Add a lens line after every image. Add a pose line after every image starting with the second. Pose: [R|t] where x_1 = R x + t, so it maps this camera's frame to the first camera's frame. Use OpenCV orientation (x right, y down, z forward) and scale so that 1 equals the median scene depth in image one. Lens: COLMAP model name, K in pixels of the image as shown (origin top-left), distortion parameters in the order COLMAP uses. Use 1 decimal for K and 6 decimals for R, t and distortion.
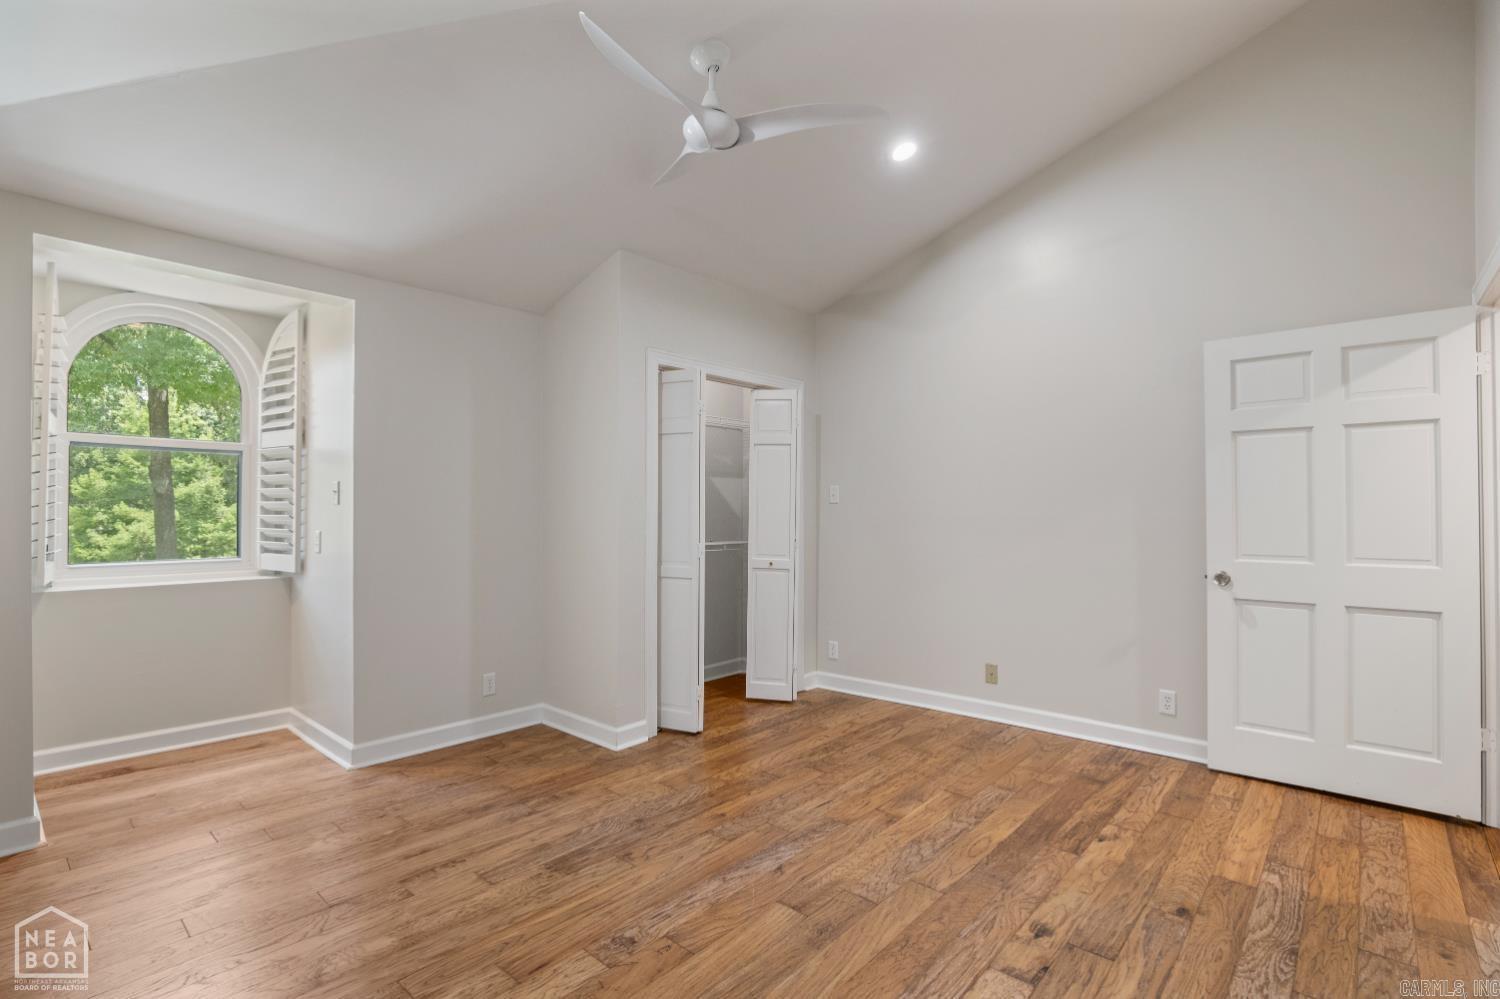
lens RADIAL K [[703.4, 0, 742.4], [0, 703.4, 490.2], [0, 0, 1]] dist [-0.032300, 0.003919]
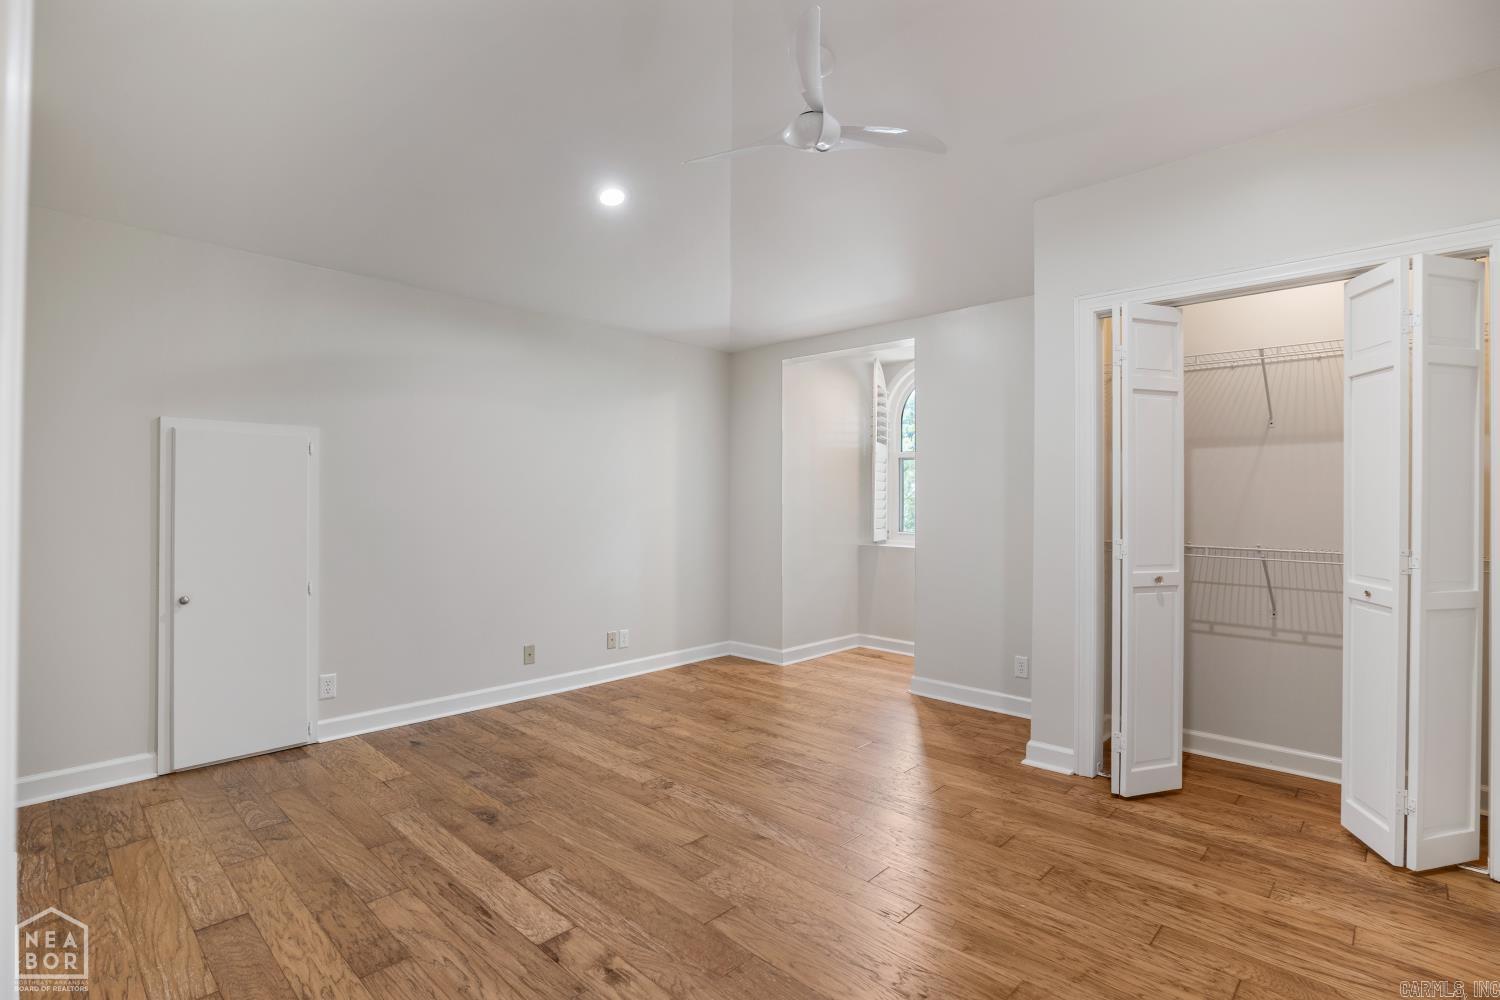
lens RADIAL K [[703.4, 0, 743.8], [0, 703.4, 501.4], [0, 0, 1]] dist [-0.032300, 0.003919]
pose [[-0.021911, 0.000675, -0.999760, 0.879043], [0.018304, 0.999832, 0.000274, 0.035215], [0.999592, -0.018293, -0.021920, 0.811100]]
